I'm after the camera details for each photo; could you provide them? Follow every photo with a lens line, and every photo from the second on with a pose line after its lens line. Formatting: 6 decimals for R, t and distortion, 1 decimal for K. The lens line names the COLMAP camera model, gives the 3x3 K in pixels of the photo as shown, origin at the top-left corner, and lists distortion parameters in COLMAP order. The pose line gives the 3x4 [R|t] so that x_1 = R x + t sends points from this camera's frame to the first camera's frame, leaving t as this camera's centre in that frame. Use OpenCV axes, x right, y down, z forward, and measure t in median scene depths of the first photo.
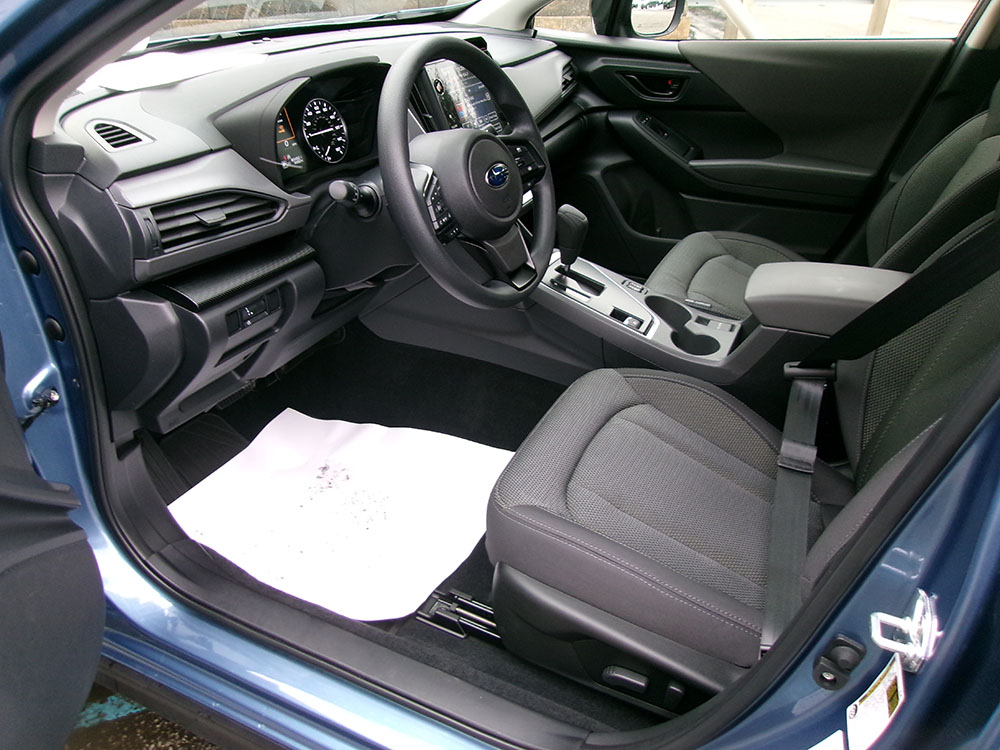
lens RADIAL K [[789.2, 0, 502.0], [0, 789.2, 369.9], [0, 0, 1]] dist [-0.018996, 0.044871]
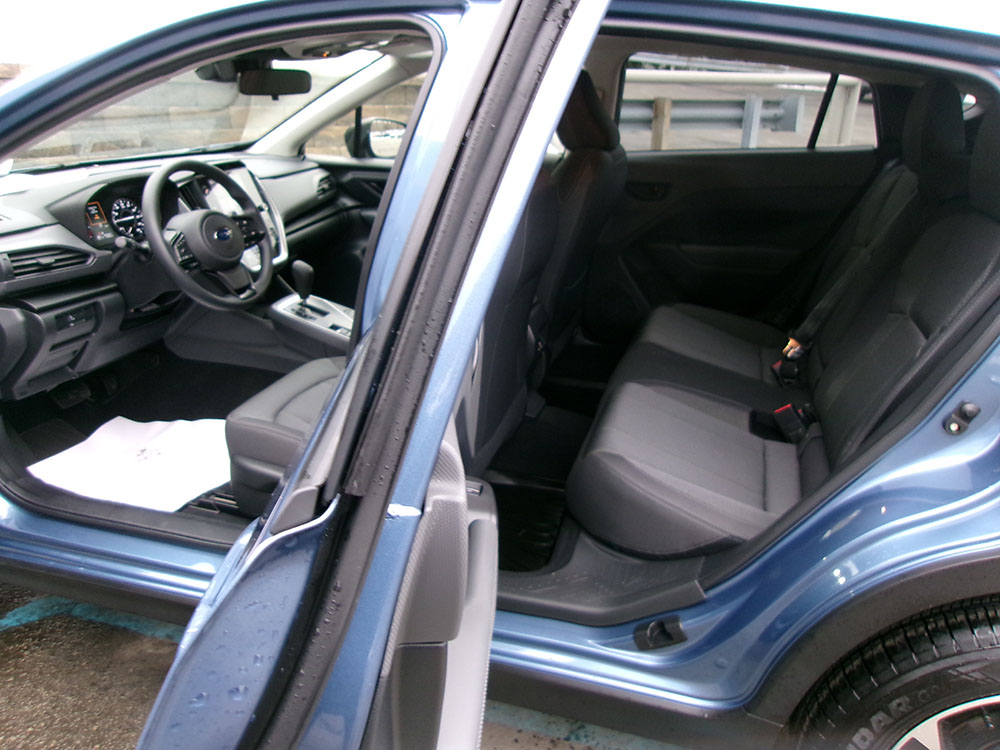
lens RADIAL K [[778.5, 0, 498.2], [0, 778.5, 358.6], [0, 0, 1]] dist [-0.011309, 0.046734]
pose [[0.989550, -0.063821, 0.129296, 0.338726], [0.082728, 0.985731, -0.146593, 0.311259], [-0.118096, 0.155757, 0.980710, -0.685238]]
